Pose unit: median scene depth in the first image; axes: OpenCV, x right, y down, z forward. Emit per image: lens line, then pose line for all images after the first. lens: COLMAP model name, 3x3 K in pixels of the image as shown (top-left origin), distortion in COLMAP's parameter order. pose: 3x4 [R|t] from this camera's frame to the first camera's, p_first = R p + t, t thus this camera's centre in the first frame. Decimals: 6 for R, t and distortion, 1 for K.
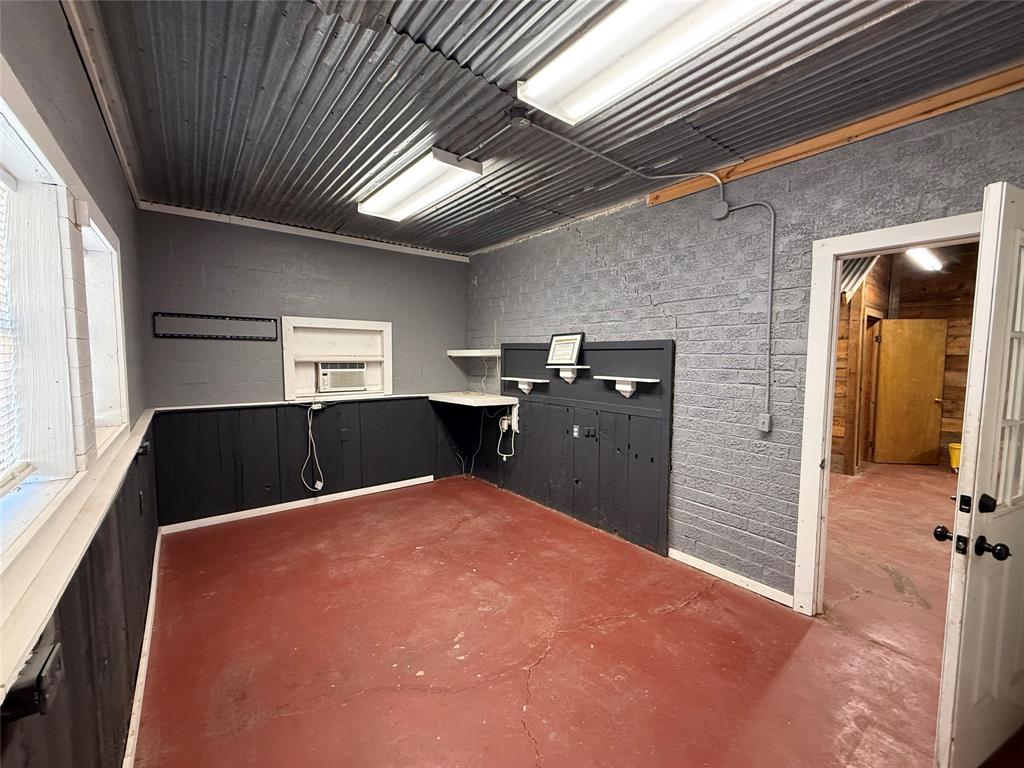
lens RADIAL K [[409.7, 0, 509.2], [0, 409.7, 386.1], [0, 0, 1]] dist [-0.000884, 0.000358]
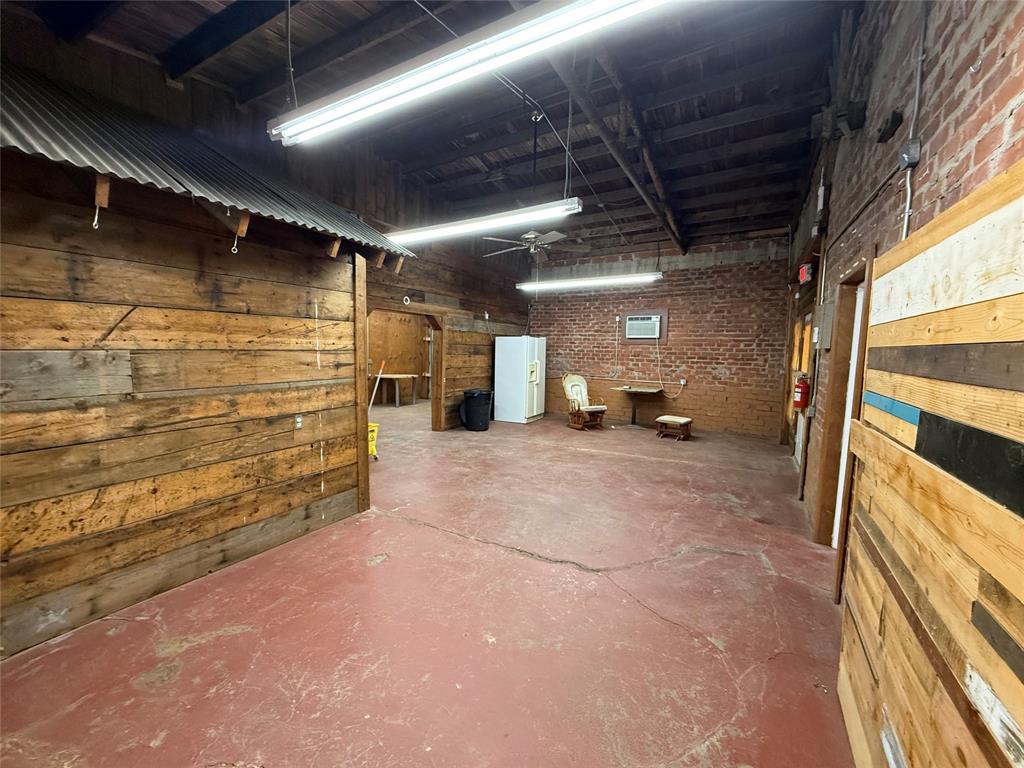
lens RADIAL K [[409.7, 0, 510.3], [0, 409.7, 382.2], [0, 0, 1]] dist [-0.000884, 0.000358]
pose [[-0.375524, -0.095466, 0.921883, 0.126472], [0.046866, 0.991452, 0.121761, -0.129540], [-0.925627, 0.088930, -0.367840, 1.542975]]
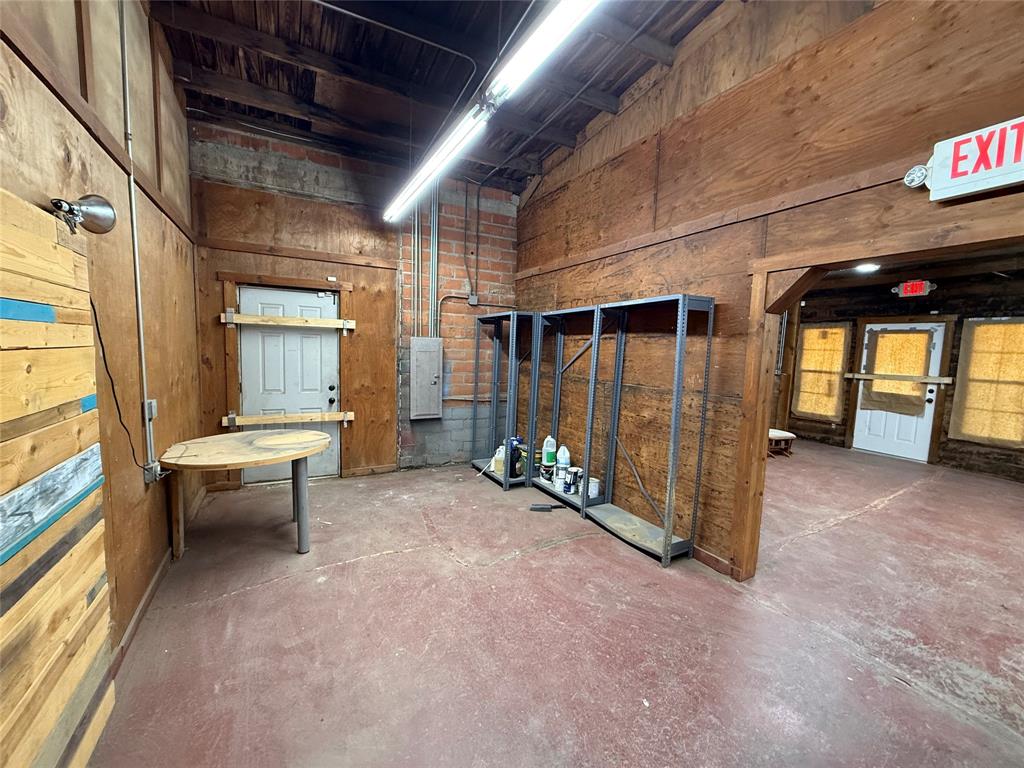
lens RADIAL K [[409.7, 0, 510.6], [0, 409.7, 385.5], [0, 0, 1]] dist [-0.000884, 0.000358]
pose [[-0.984970, -0.054692, 0.163837, 2.591805], [-0.027078, 0.985710, 0.166260, -0.133188], [-0.170589, 0.159325, -0.972376, 1.951415]]
